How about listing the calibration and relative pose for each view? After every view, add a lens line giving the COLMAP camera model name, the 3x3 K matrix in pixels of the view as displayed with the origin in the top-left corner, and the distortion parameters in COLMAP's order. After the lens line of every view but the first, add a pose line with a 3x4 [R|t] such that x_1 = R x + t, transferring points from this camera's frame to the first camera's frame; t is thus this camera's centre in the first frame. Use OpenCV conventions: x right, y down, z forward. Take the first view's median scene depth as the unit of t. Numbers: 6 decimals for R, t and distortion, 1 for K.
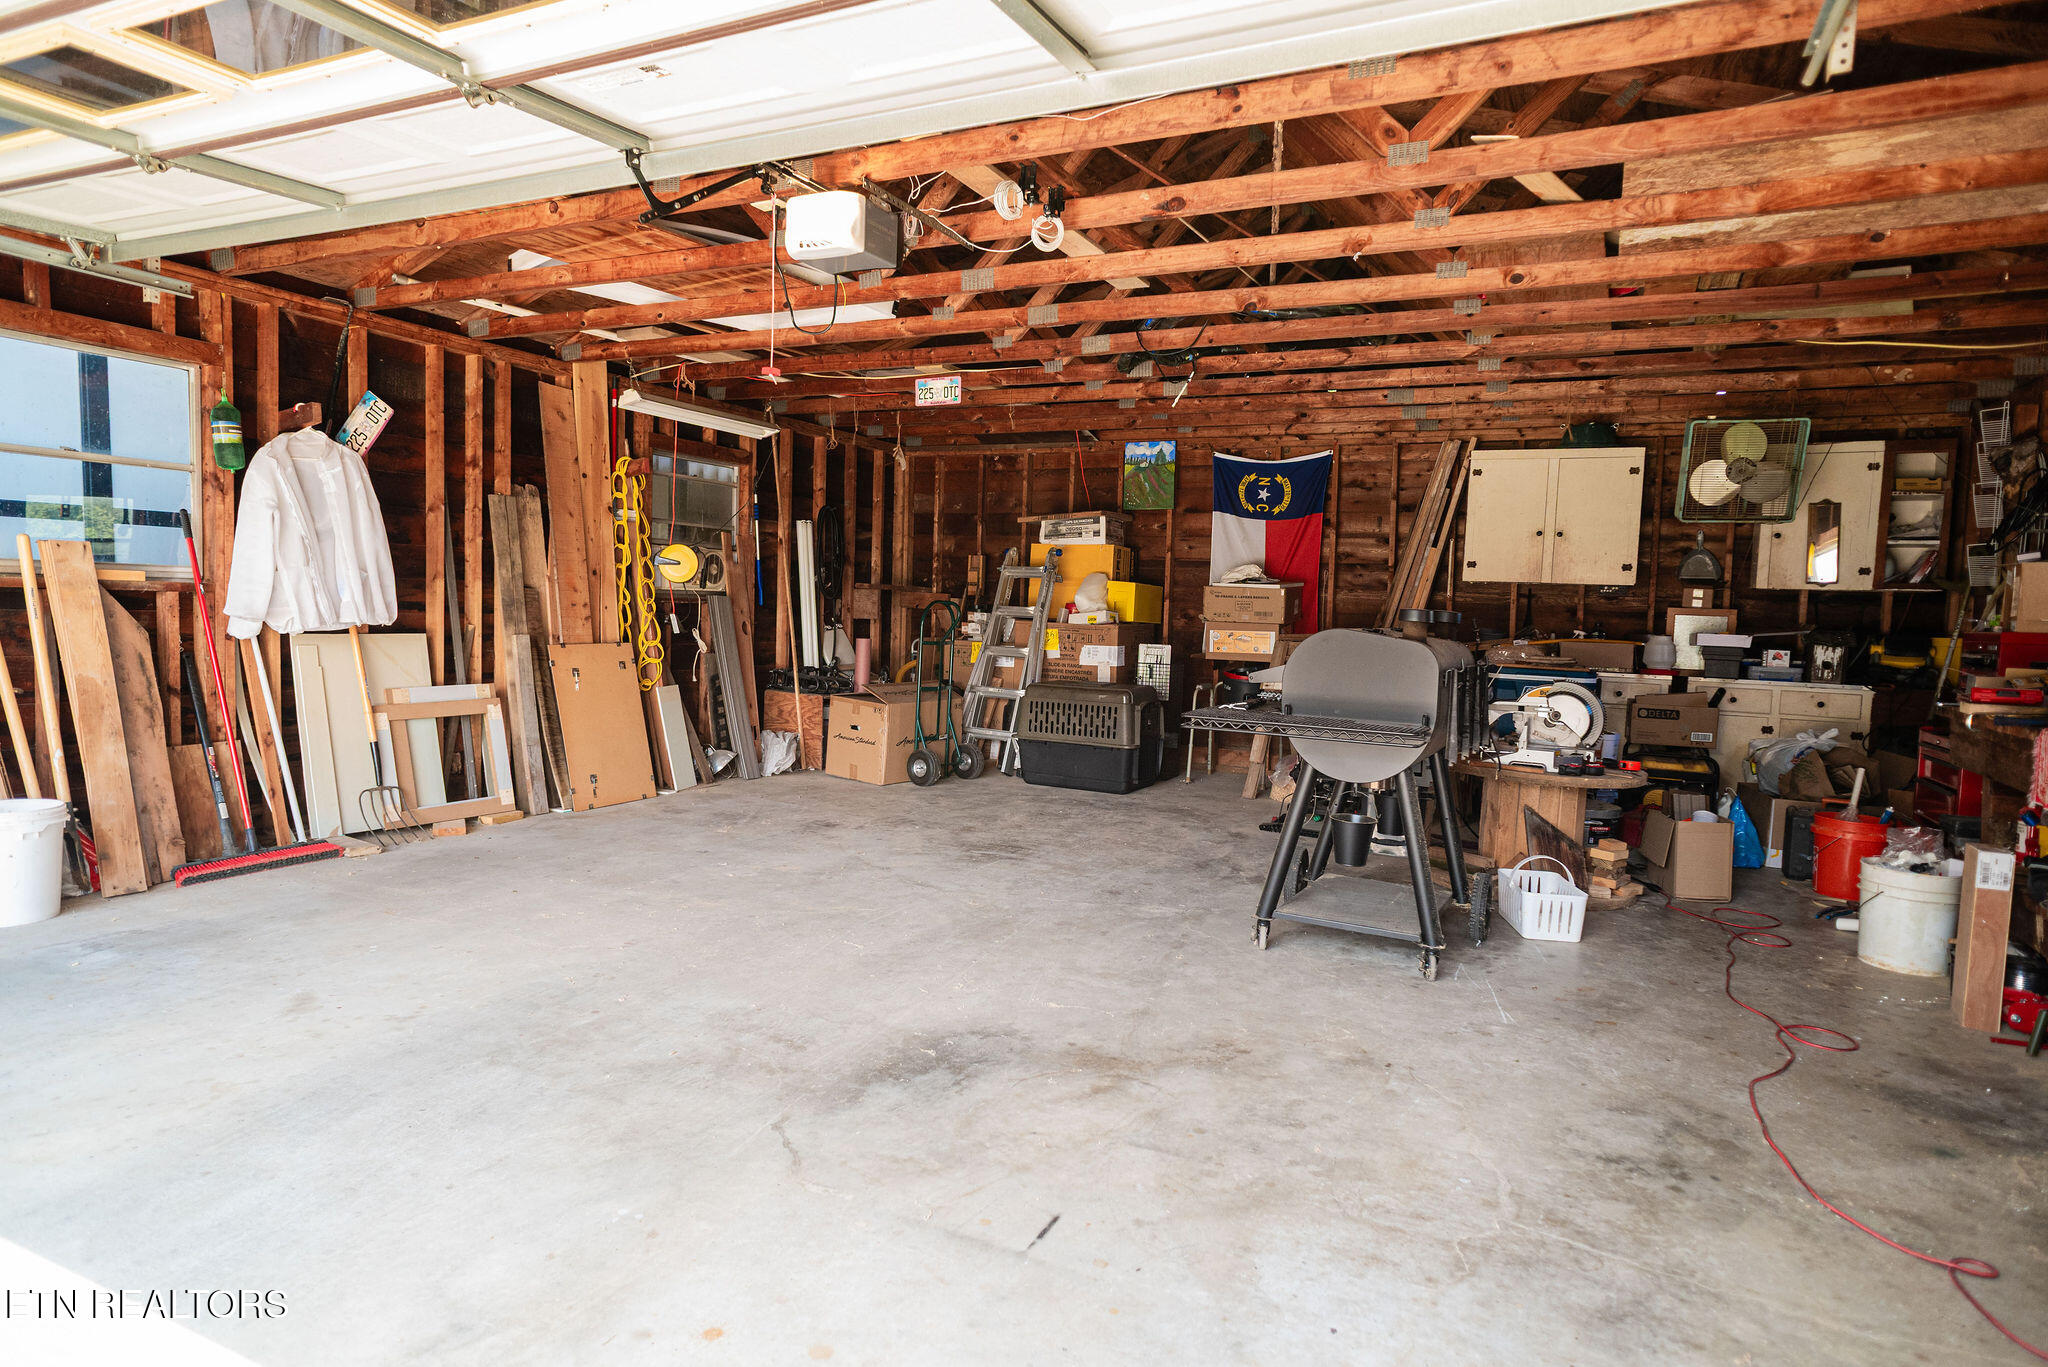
lens RADIAL K [[1147.5, 0, 1043.0], [0, 1147.5, 687.9], [0, 0, 1]] dist [-0.009362, 0.018421]
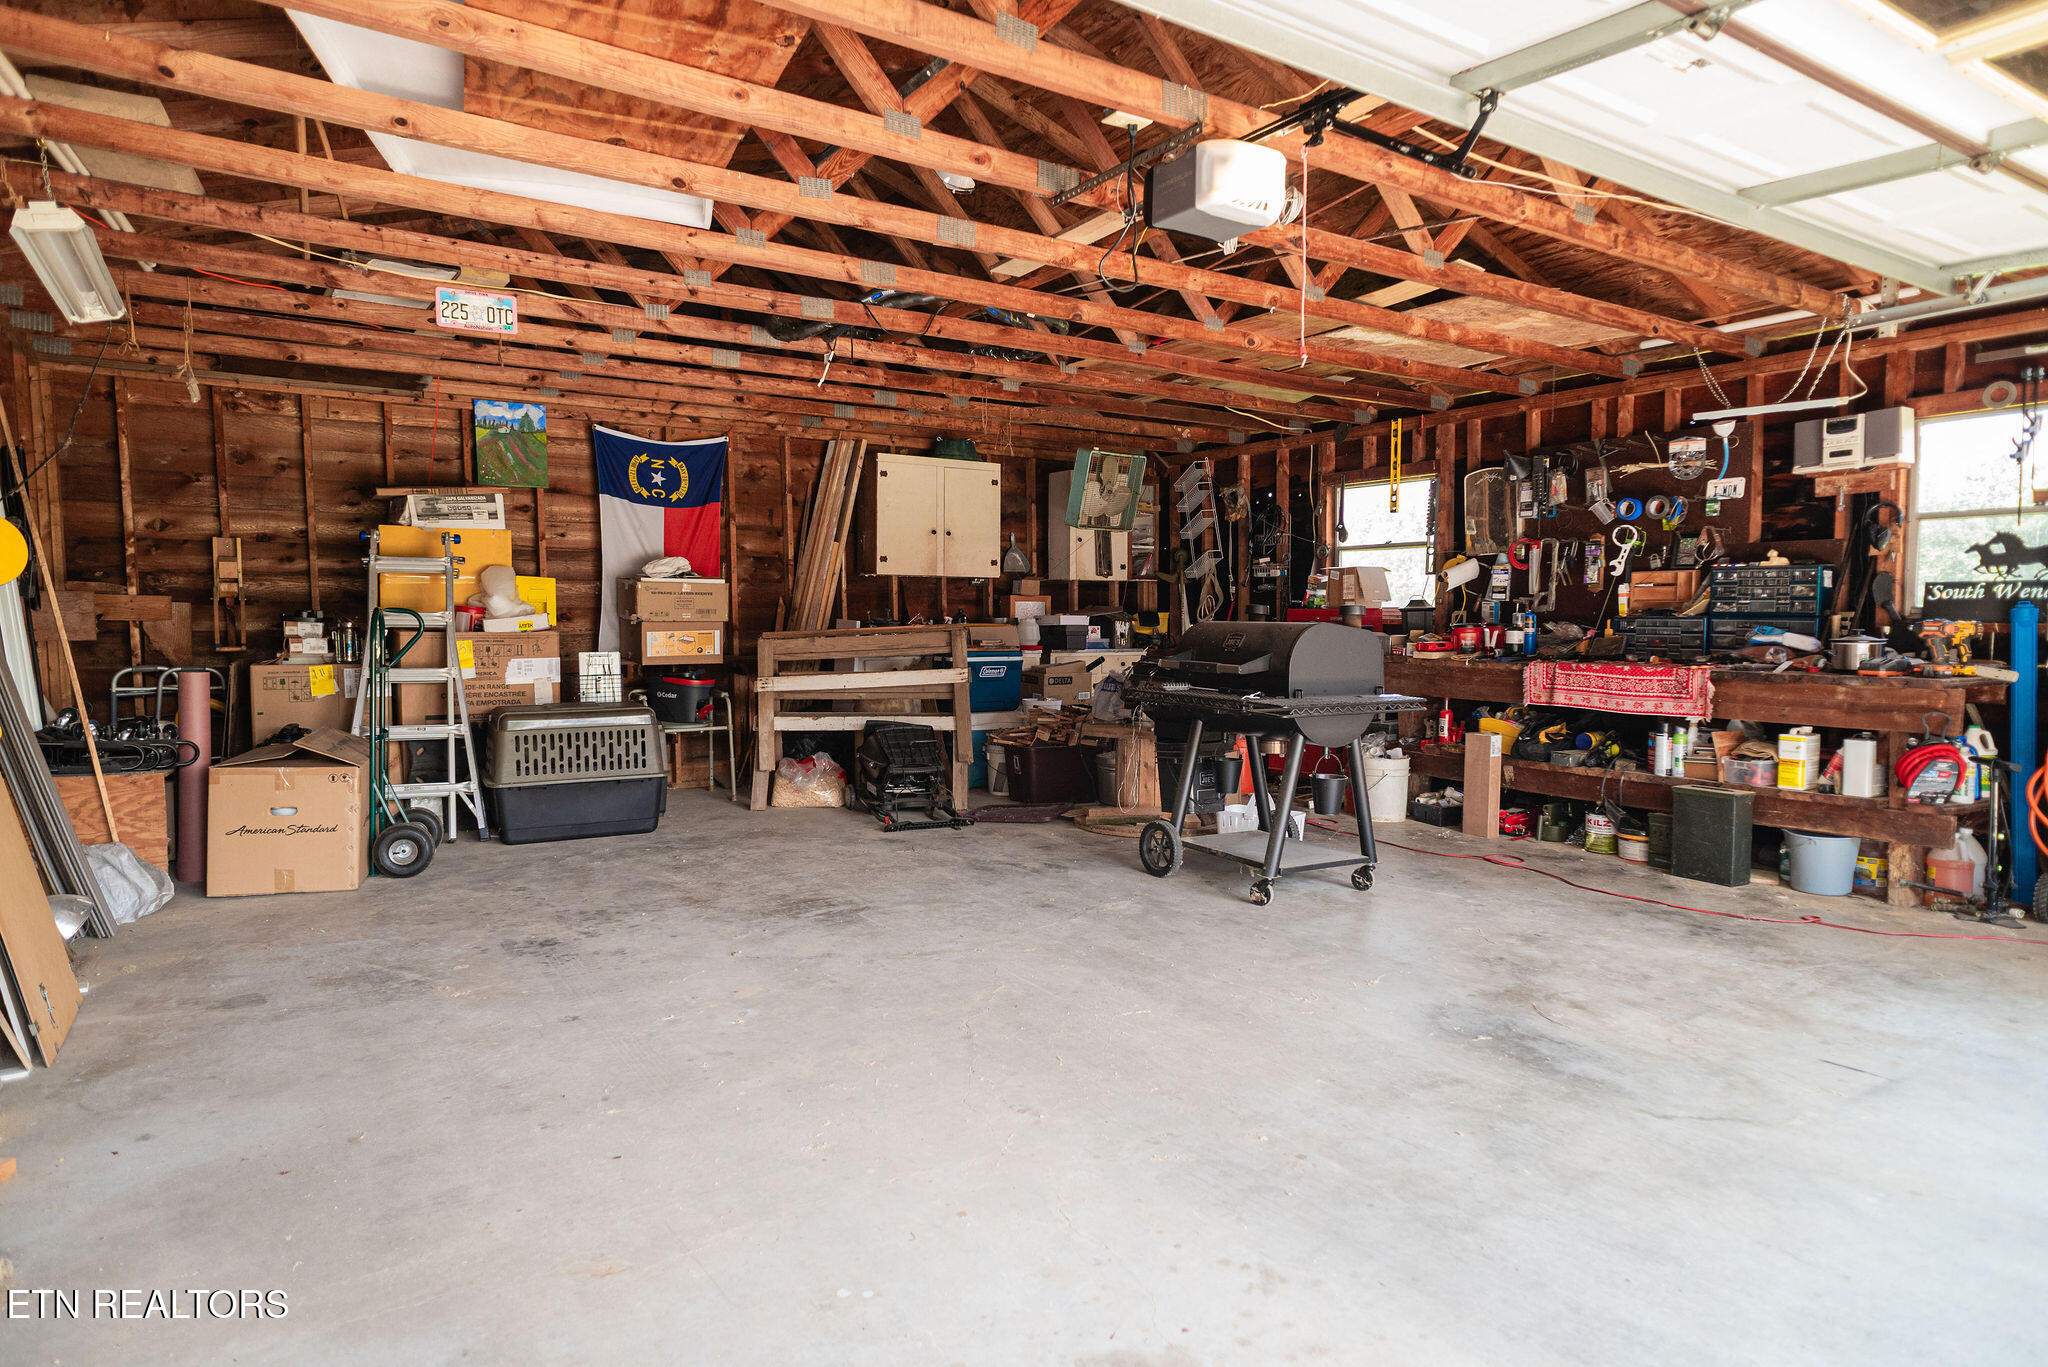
lens RADIAL K [[1147.5, 0, 1036.5], [0, 1147.5, 679.4], [0, 0, 1]] dist [-0.009362, 0.018421]
pose [[0.531541, -0.083064, 0.842950, -1.060257], [0.077091, 0.995794, 0.049514, -0.084763], [-0.843517, 0.038665, 0.535709, 0.693692]]
